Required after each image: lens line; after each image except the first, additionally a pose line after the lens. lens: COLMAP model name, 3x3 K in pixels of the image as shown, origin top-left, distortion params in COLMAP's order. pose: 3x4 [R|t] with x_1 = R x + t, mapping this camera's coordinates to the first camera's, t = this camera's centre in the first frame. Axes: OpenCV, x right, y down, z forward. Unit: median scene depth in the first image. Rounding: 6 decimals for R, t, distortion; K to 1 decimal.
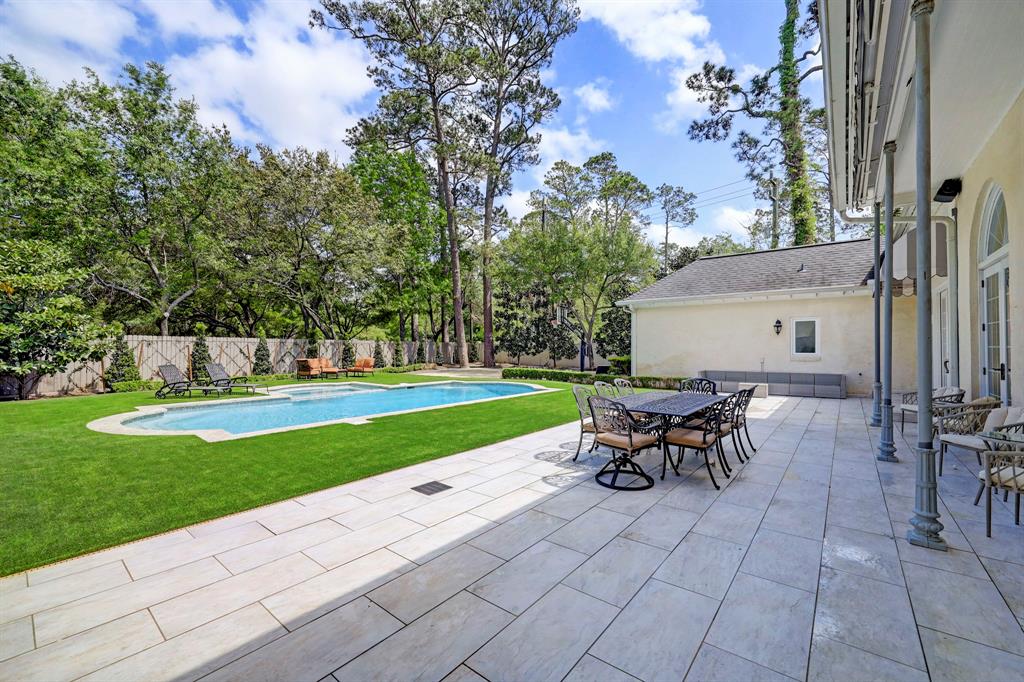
lens RADIAL K [[410.2, 0, 512.0], [0, 410.2, 341.0], [0, 0, 1]] dist [-0.002096, -0.000112]
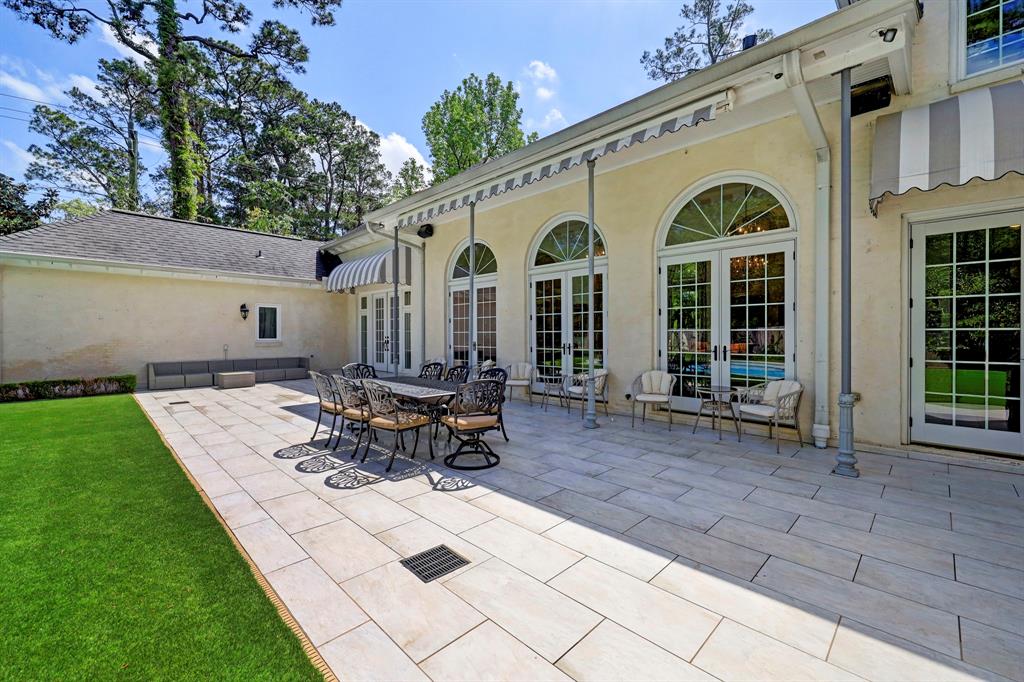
lens RADIAL K [[422.4, 0, 512.0], [0, 422.4, 341.0], [0, 0, 1]] dist [-0.001214, 0.000193]
pose [[0.105758, -0.016797, 0.994250, -0.372396], [-0.014558, 0.999724, 0.018438, 0.009297], [-0.994285, -0.016424, 0.105485, 0.386754]]
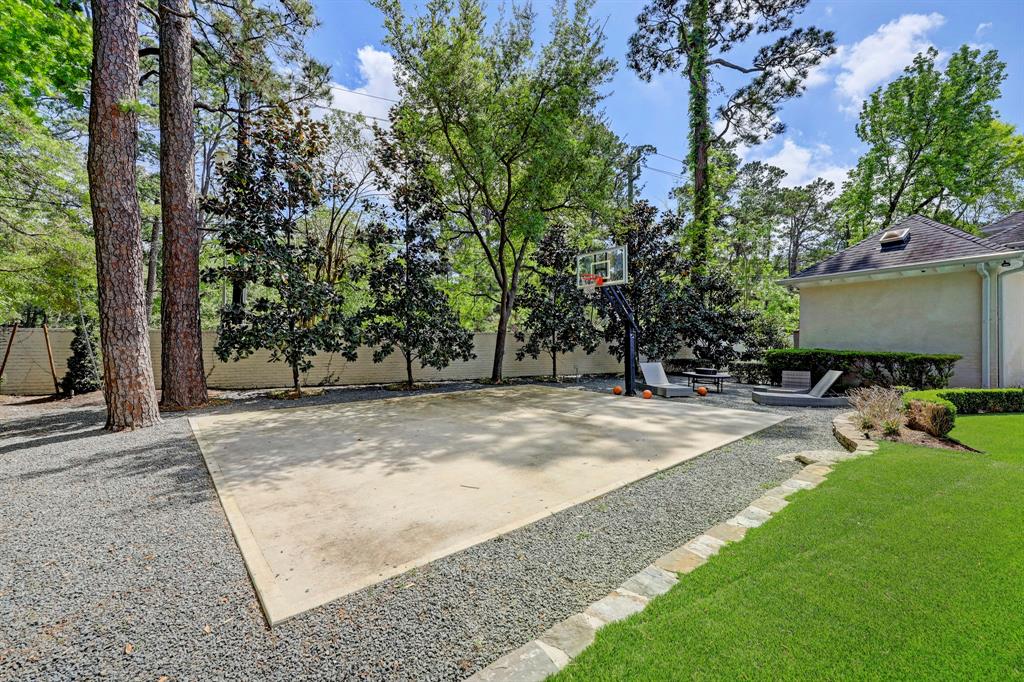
lens RADIAL K [[410.2, 0, 512.0], [0, 410.2, 341.0], [0, 0, 1]] dist [-0.002096, -0.000112]
pose [[0.397078, -0.003394, 0.917779, -0.921869], [-0.007080, 0.999952, 0.006761, 0.040643], [-0.917758, -0.009183, 0.397035, 2.451299]]
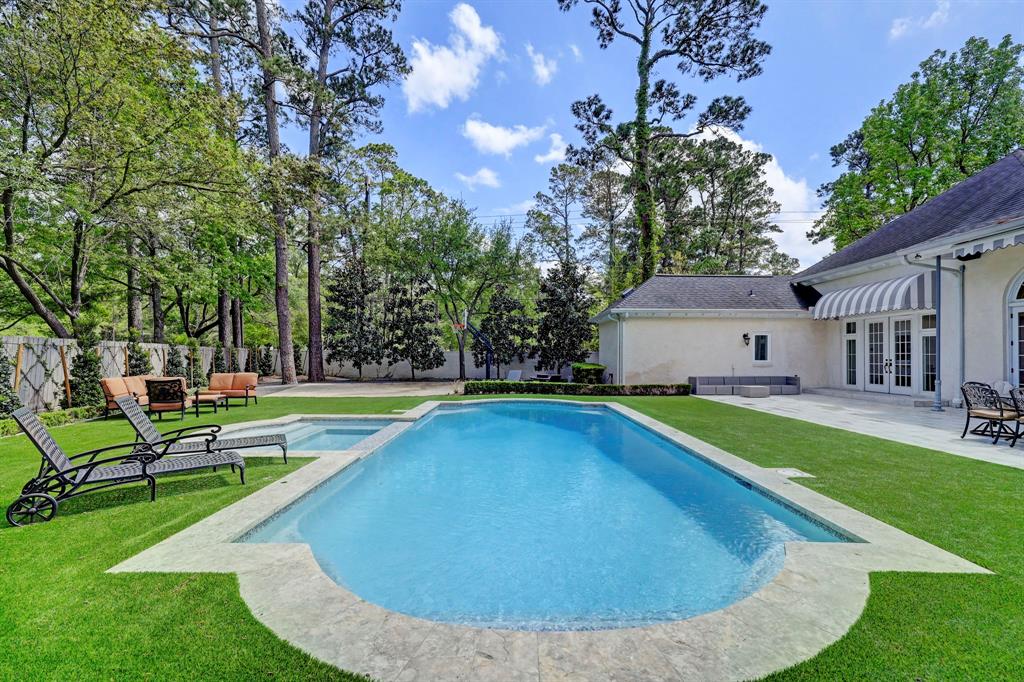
lens RADIAL K [[412.6, 0, 513.0], [0, 412.6, 356.5], [0, 0, 1]] dist [-0.000560, 0.000191]
pose [[0.775363, -0.000497, 0.631516, -0.962740], [-0.010606, 0.999848, 0.013808, 0.010667], [-0.631427, -0.017404, 0.775240, 0.678137]]
